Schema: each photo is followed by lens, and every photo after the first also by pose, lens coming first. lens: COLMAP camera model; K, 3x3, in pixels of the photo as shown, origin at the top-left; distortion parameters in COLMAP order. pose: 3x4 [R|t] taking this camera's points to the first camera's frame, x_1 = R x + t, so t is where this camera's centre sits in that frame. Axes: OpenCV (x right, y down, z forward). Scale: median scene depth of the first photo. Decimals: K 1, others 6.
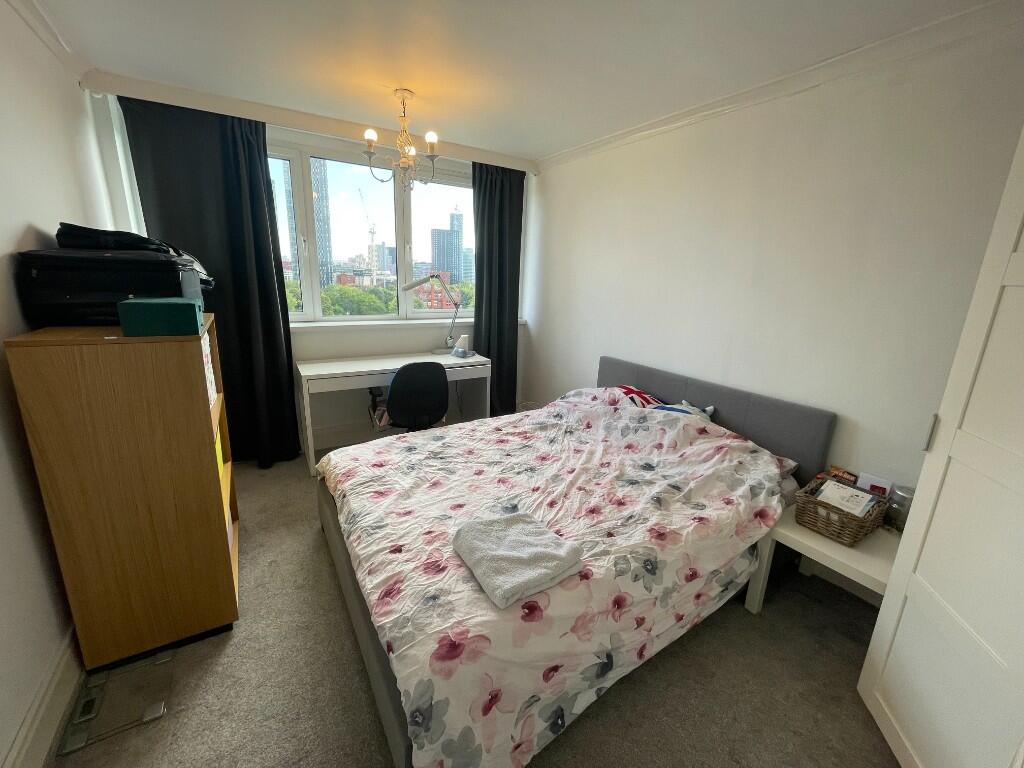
lens RADIAL K [[414.1, 0, 511.5], [0, 414.1, 382.3], [0, 0, 1]] dist [-0.000039, -0.000510]
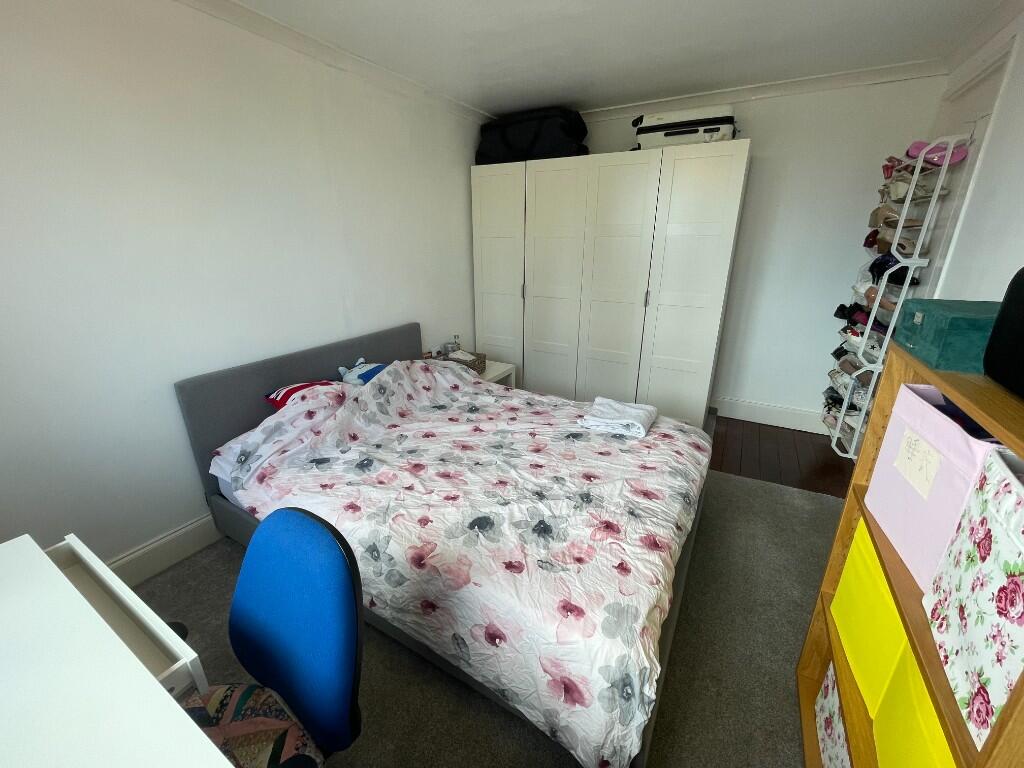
lens RADIAL K [[414.1, 0, 509.4], [0, 414.1, 380.9], [0, 0, 1]] dist [-0.000039, -0.000510]
pose [[-0.472993, -0.321597, 0.820276, -0.734910], [0.203997, 0.865732, 0.457049, -0.371216], [-0.857125, 0.383515, -0.343880, 1.292540]]
